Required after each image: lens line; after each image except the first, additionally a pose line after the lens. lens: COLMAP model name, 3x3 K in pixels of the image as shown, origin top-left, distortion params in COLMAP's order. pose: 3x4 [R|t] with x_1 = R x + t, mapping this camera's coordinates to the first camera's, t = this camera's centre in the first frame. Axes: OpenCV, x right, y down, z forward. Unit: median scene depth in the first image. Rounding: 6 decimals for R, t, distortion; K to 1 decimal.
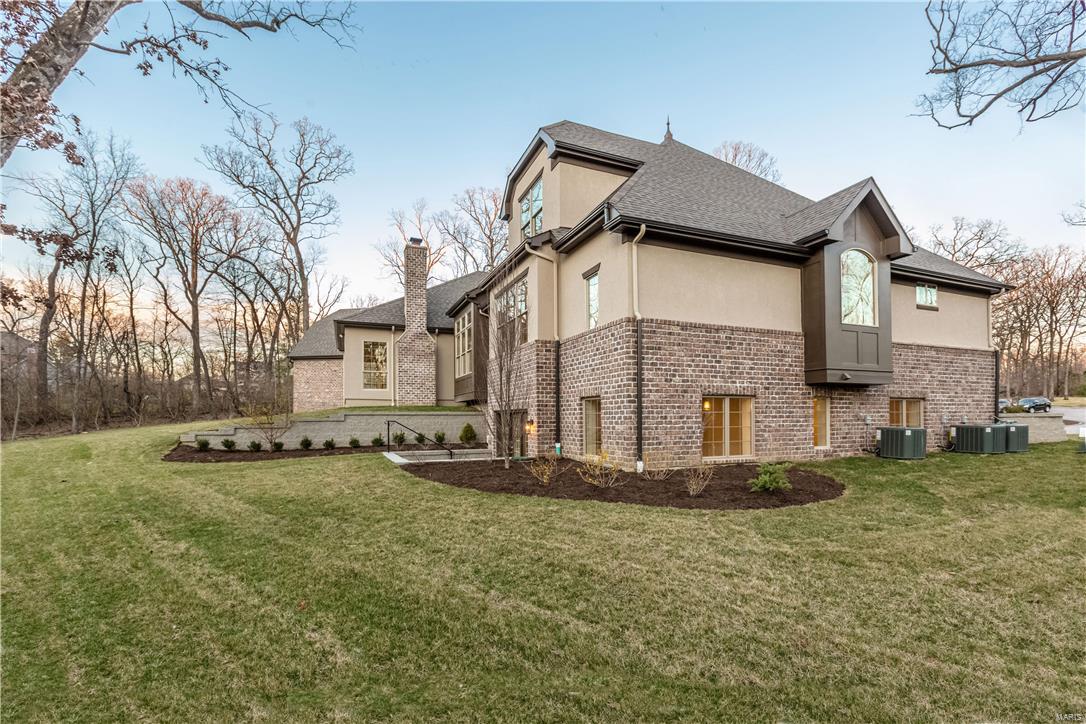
lens RADIAL K [[478.6, 0, 555.5], [0, 478.6, 407.7], [0, 0, 1]] dist [-0.001034, 0.000081]
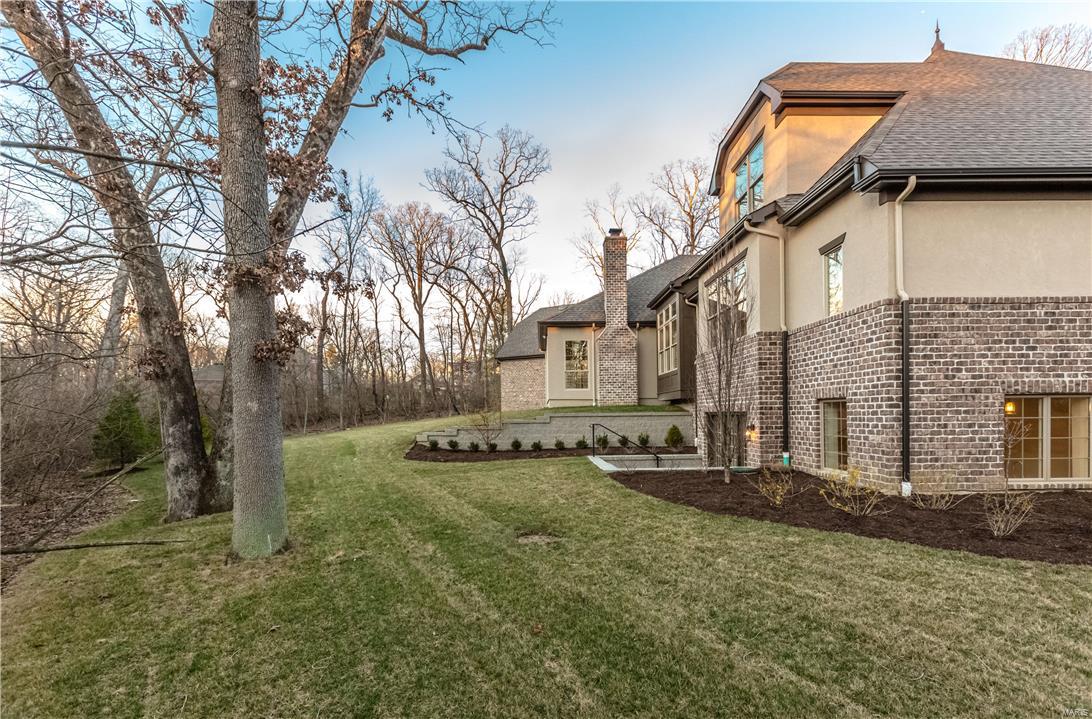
lens RADIAL K [[513.6, 0, 557.3], [0, 513.6, 412.7], [0, 0, 1]] dist [-0.000685, 0.000452]
pose [[0.926162, -0.004667, -0.377097, -0.028431], [0.013086, 0.999719, 0.019766, -0.021004], [0.376899, -0.023241, 0.925963, 0.009142]]
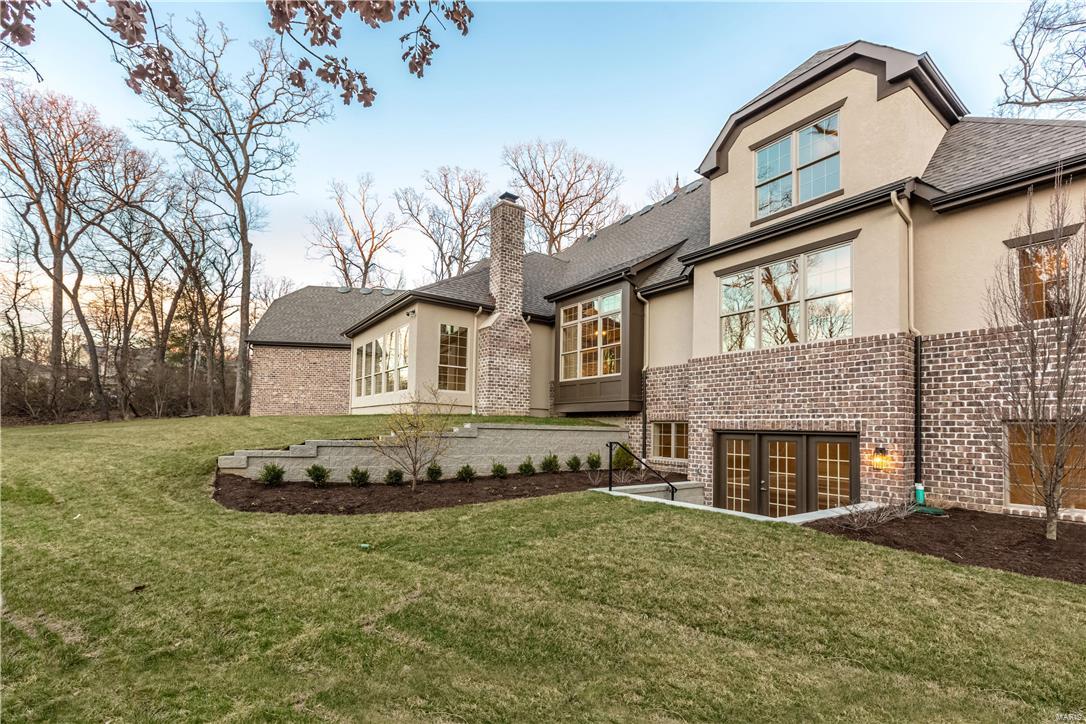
lens RADIAL K [[478.6, 0, 555.5], [0, 478.6, 407.7], [0, 0, 1]] dist [-0.001034, 0.000081]
pose [[0.974435, 0.038040, 0.221424, -0.703434], [-0.033522, 0.999147, -0.024126, -0.001094], [-0.222153, 0.016086, 0.974879, 0.469638]]
